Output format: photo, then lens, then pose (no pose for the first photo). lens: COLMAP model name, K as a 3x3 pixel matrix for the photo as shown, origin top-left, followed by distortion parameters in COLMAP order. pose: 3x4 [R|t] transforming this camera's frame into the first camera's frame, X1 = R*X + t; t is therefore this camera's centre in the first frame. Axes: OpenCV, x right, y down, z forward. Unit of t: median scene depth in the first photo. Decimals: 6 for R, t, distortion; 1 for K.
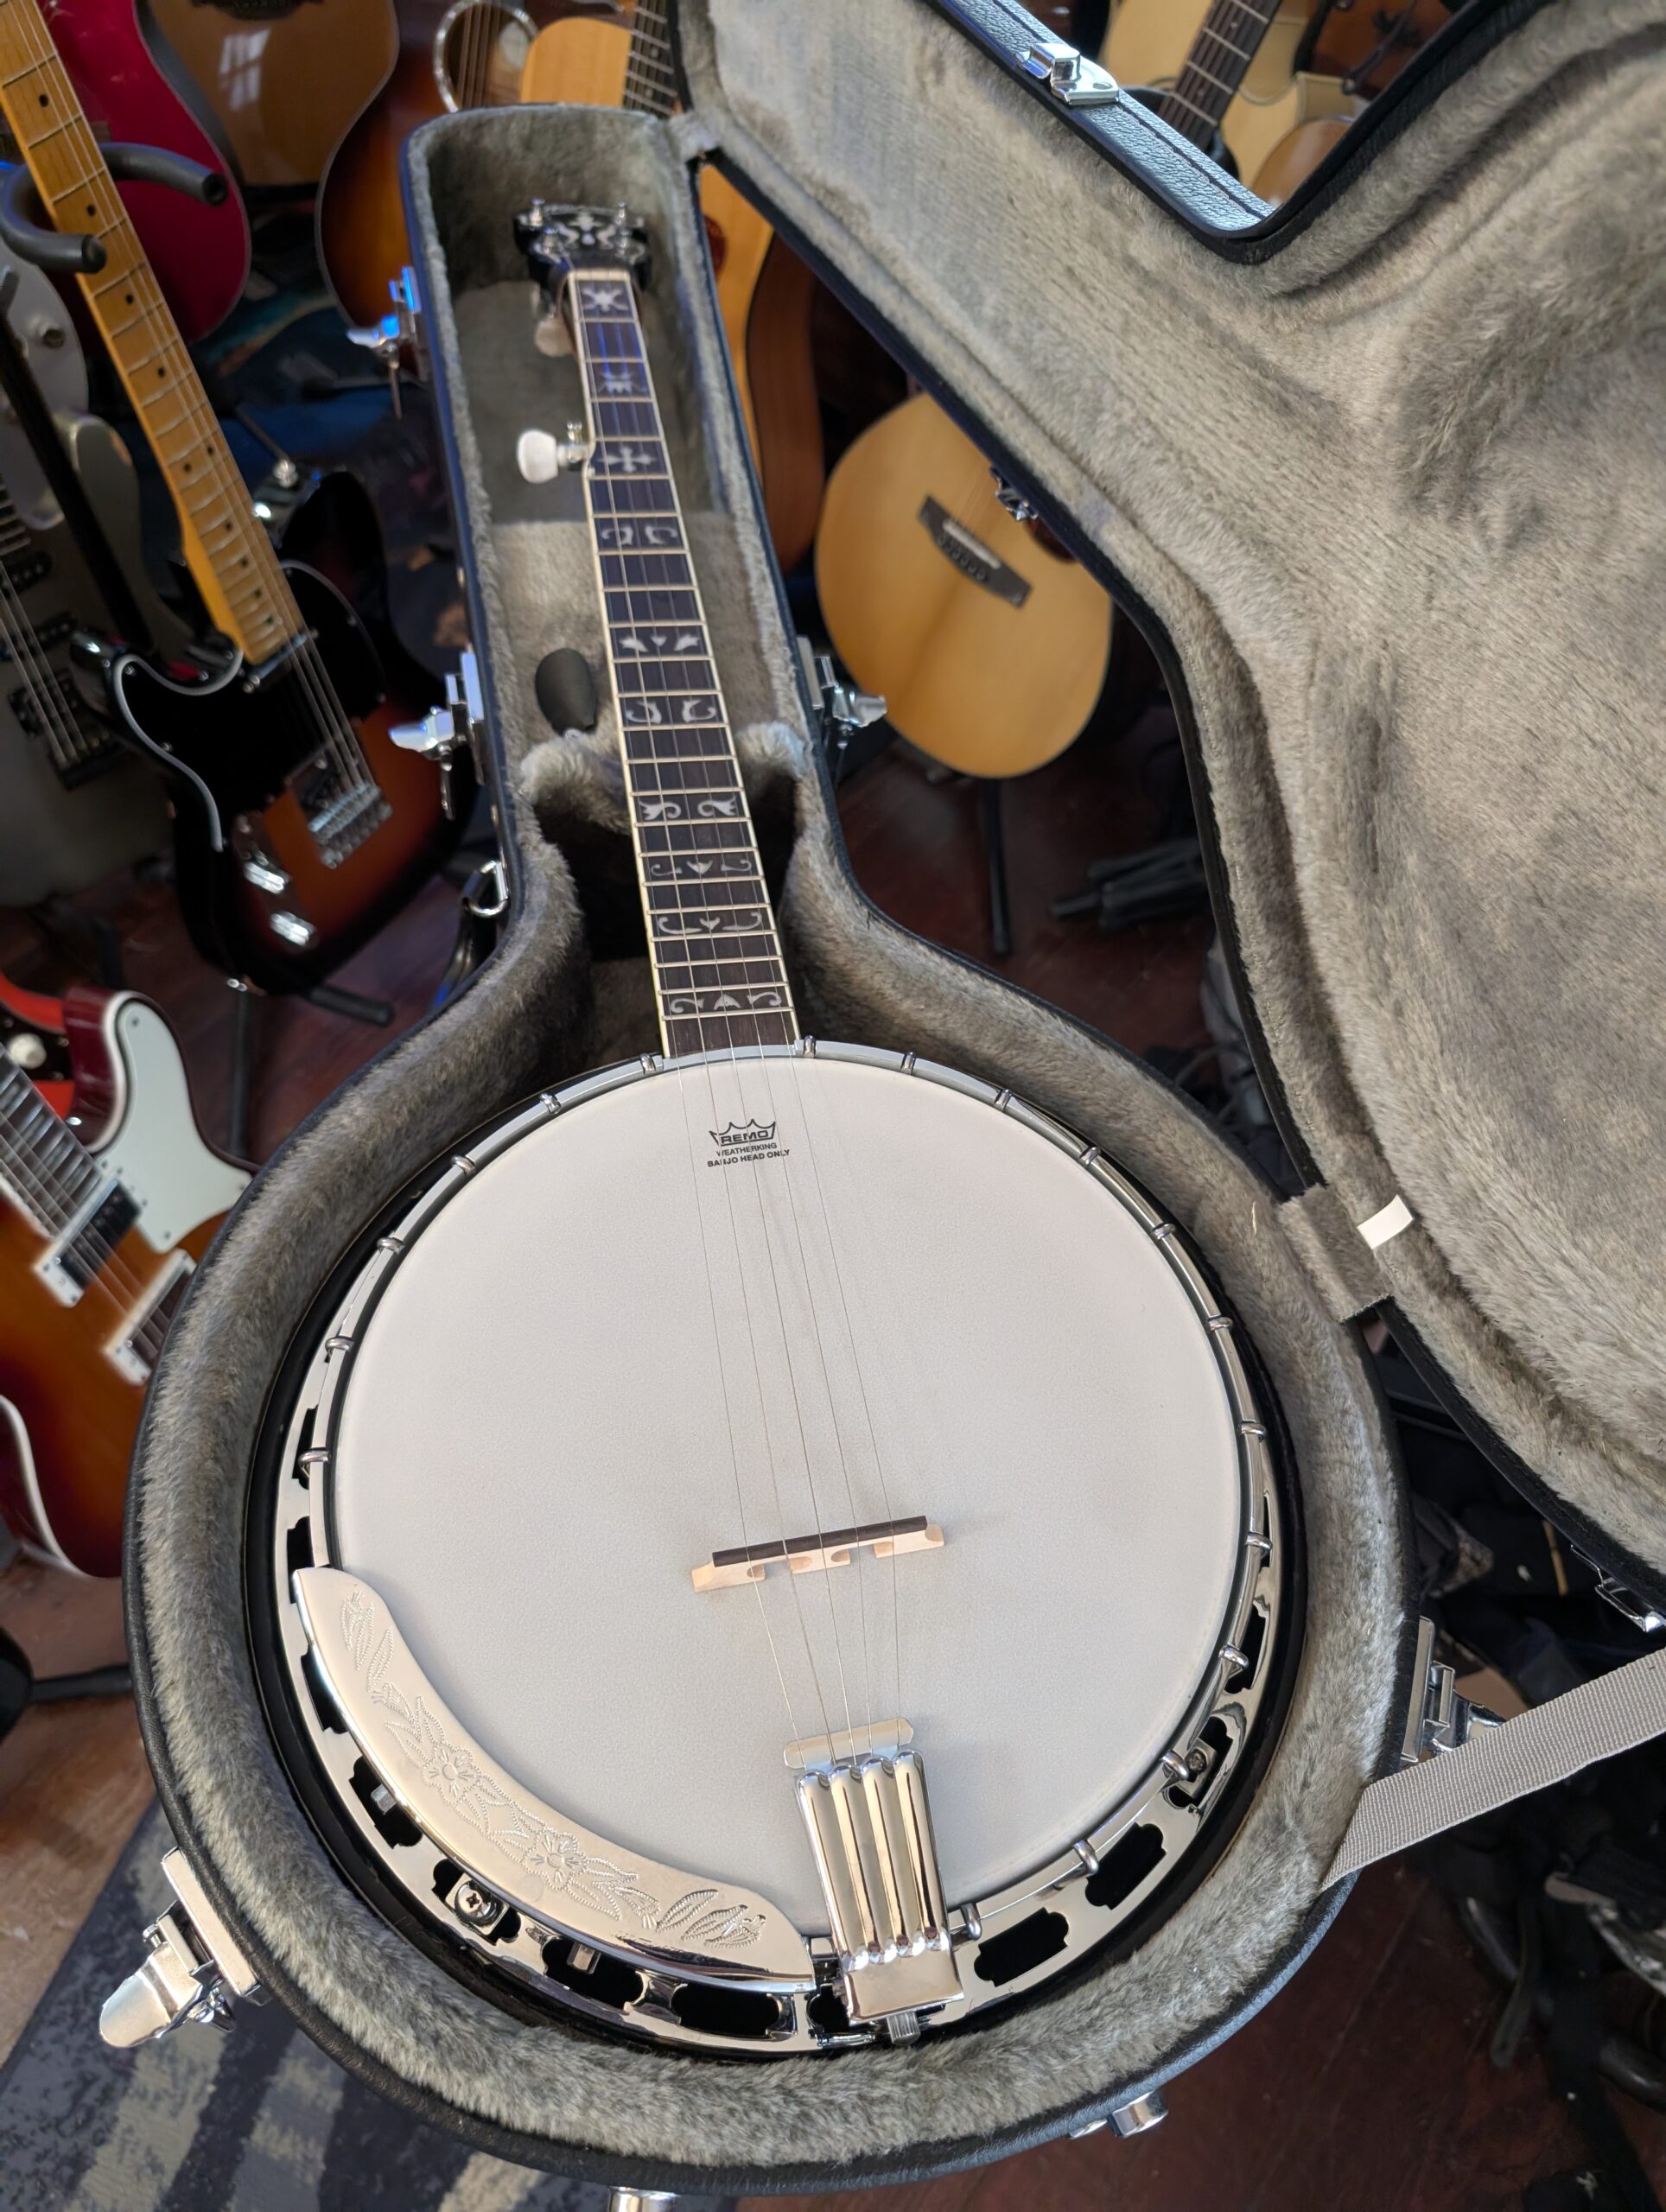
lens RADIAL K [[1555.4, 0, 850.7], [0, 1555.4, 1117.1], [0, 0, 1]] dist [-0.025894, -0.005547]
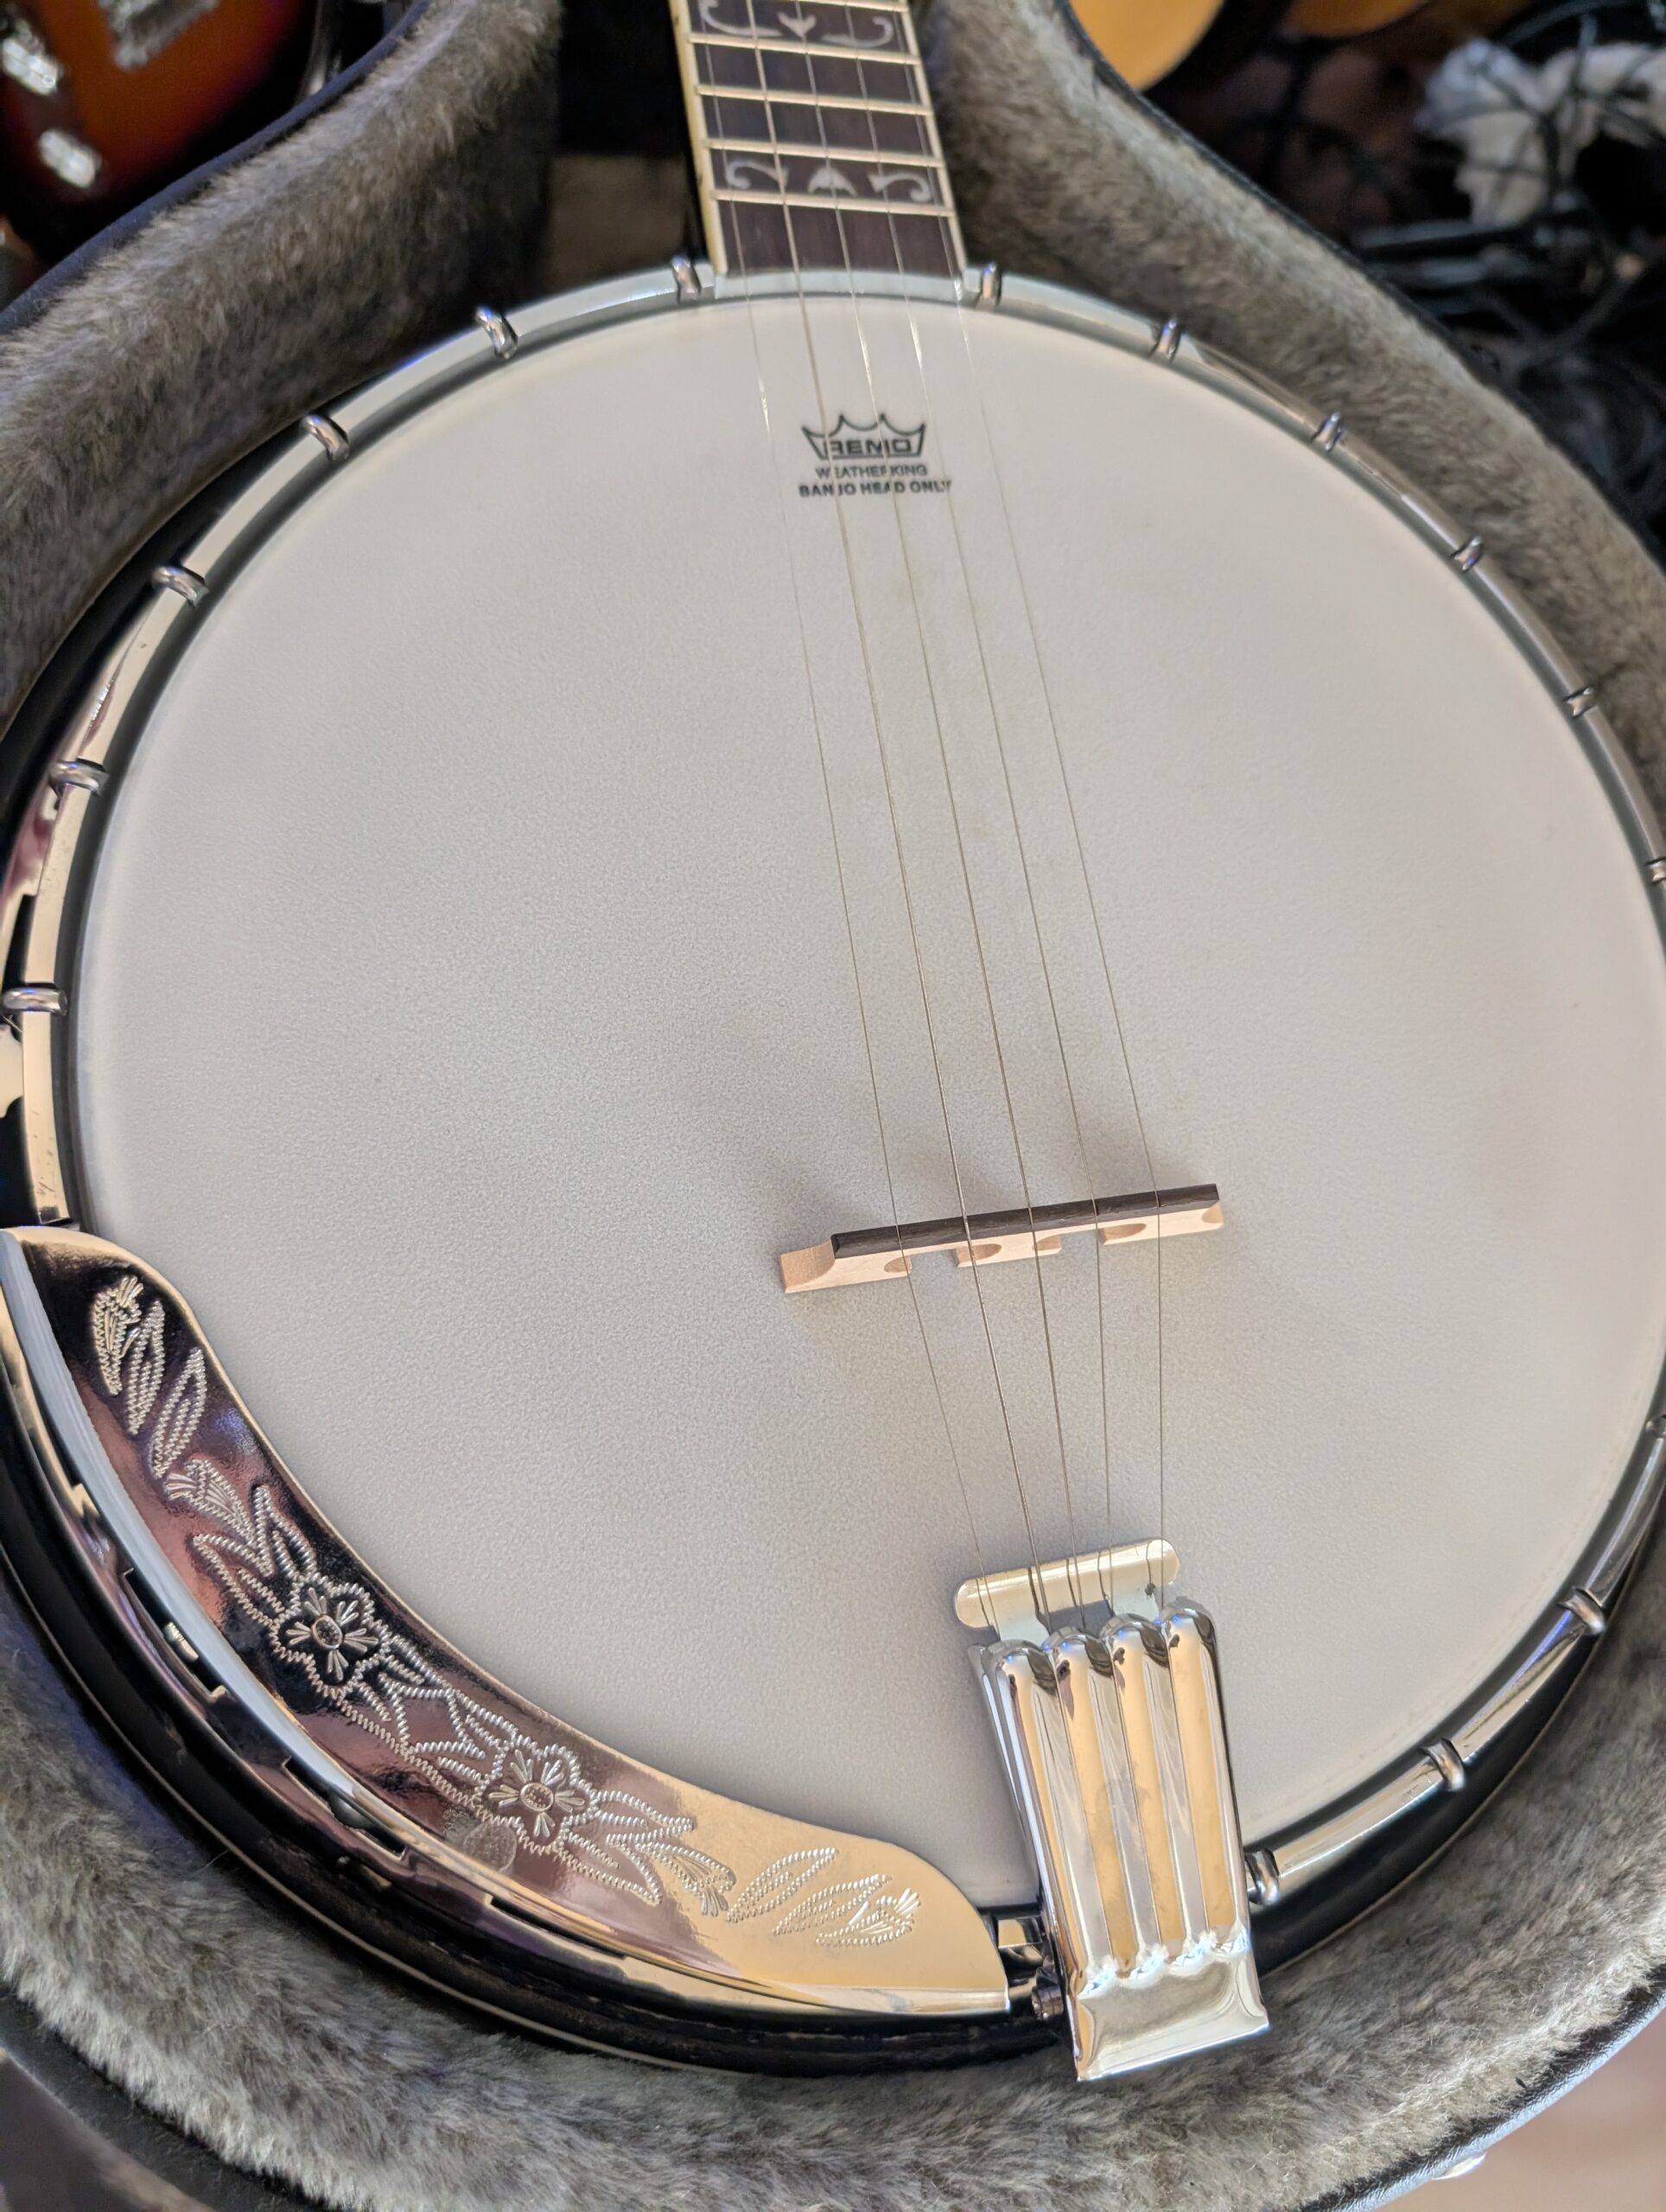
lens RADIAL K [[1555.4, 0, 799.3], [0, 1555.4, 1063.4], [0, 0, 1]] dist [-0.025894, -0.005547]
pose [[0.988106, 0.087696, 0.126314, -0.189811], [-0.120940, 0.950522, 0.286149, 0.087362], [-0.094970, -0.298022, 0.949823, 0.574139]]
